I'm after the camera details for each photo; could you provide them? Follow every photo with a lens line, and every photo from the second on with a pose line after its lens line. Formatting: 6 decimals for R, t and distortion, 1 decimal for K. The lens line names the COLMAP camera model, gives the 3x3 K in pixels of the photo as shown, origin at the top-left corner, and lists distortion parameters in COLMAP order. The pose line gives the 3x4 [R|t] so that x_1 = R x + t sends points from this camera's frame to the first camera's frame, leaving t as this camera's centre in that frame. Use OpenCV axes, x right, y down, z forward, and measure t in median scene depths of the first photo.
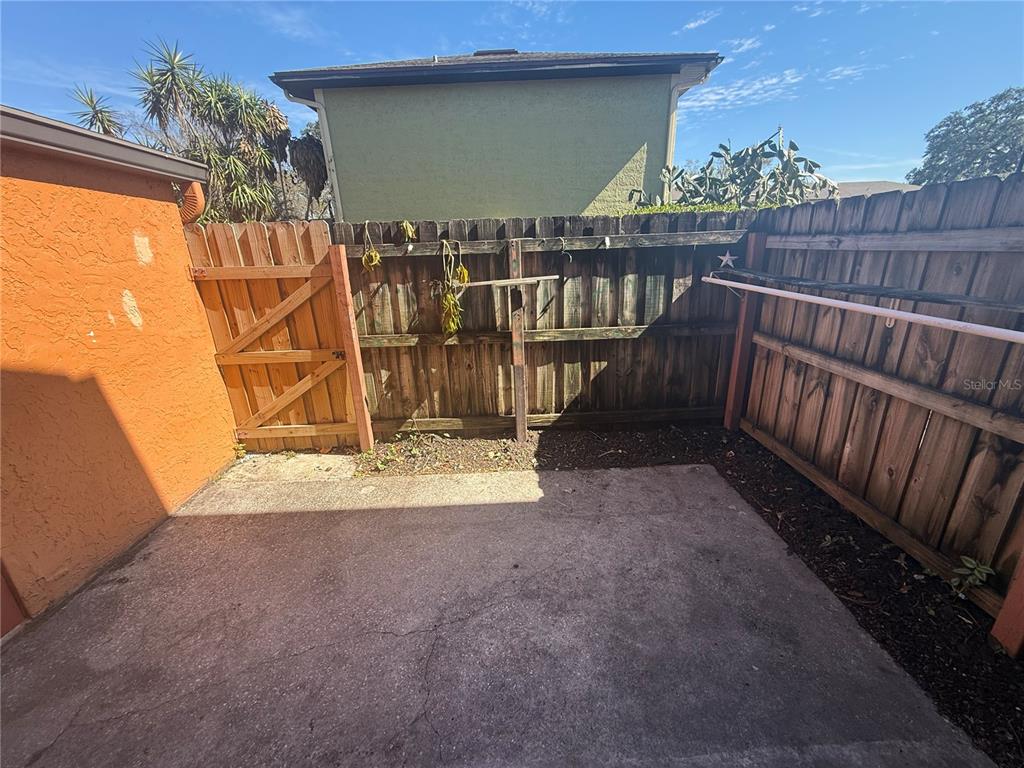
lens RADIAL K [[409.8, 0, 510.4], [0, 409.8, 383.5], [0, 0, 1]] dist [0.000015, 0.000095]
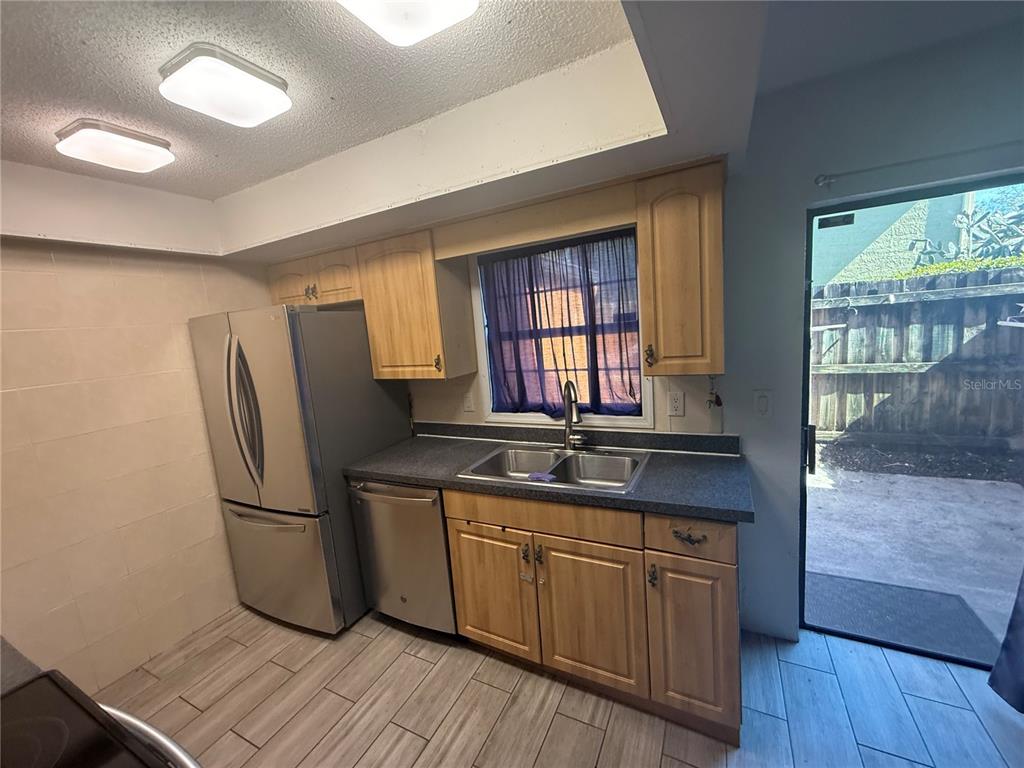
lens RADIAL K [[409.8, 0, 510.4], [0, 409.8, 383.5], [0, 0, 1]] dist [0.000015, 0.000095]
pose [[0.880735, 0.032487, -0.472493, -0.197899], [-0.100937, 0.987600, -0.120245, 0.192885], [0.462728, 0.153596, 0.873093, -0.630912]]
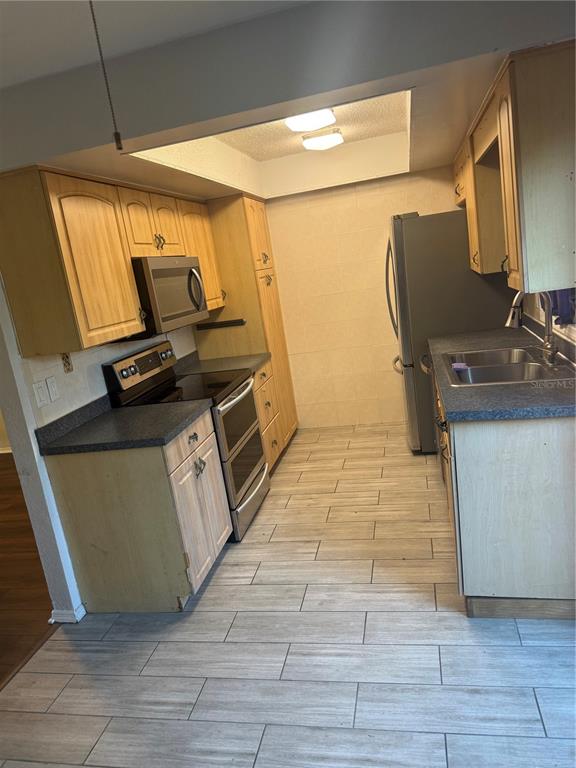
lens RADIAL K [[536.7, 0, 288.0], [0, 536.7, 384.0], [0, 0, 1]] dist [0.002680, -0.001364]
pose [[-0.220252, 0.283431, -0.933357, 0.451180], [-0.155288, 0.934464, 0.320411, 0.037186], [0.963003, 0.215510, -0.161805, -0.229388]]
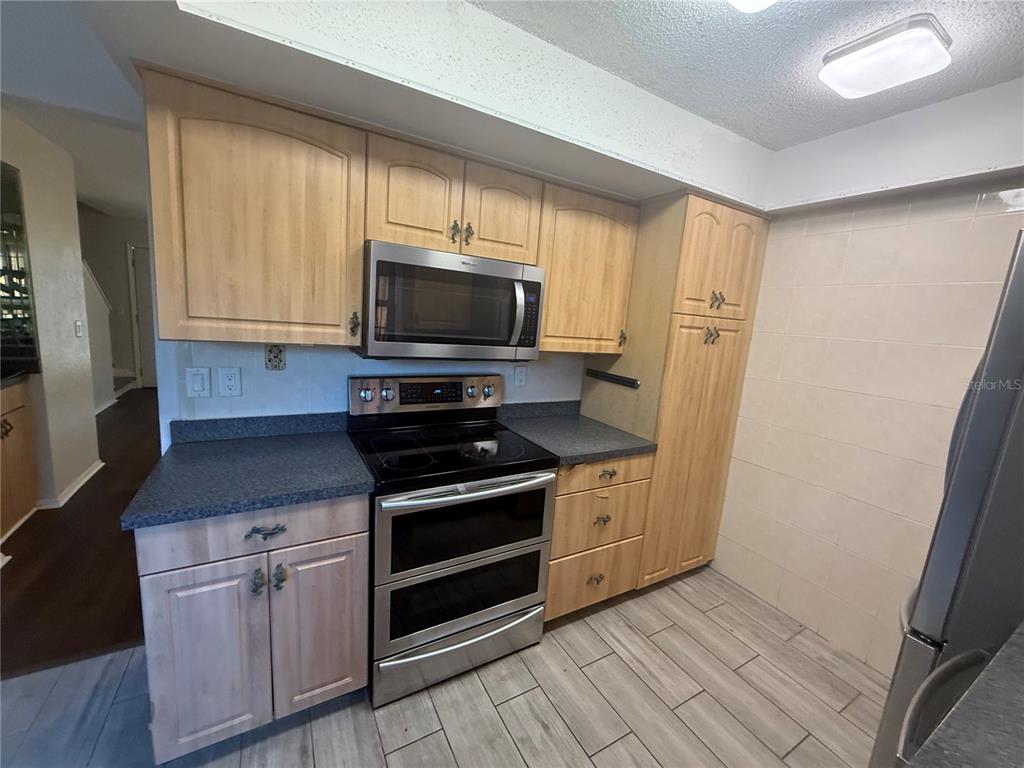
lens RADIAL K [[414.3, 0, 511.6], [0, 414.3, 381.9], [0, 0, 1]] dist [-0.001319, -0.000203]
pose [[-0.879484, 0.053640, -0.472896, -0.304931], [-0.182511, 0.879651, 0.439209, 0.072297], [0.439543, 0.472585, -0.763849, -0.157622]]
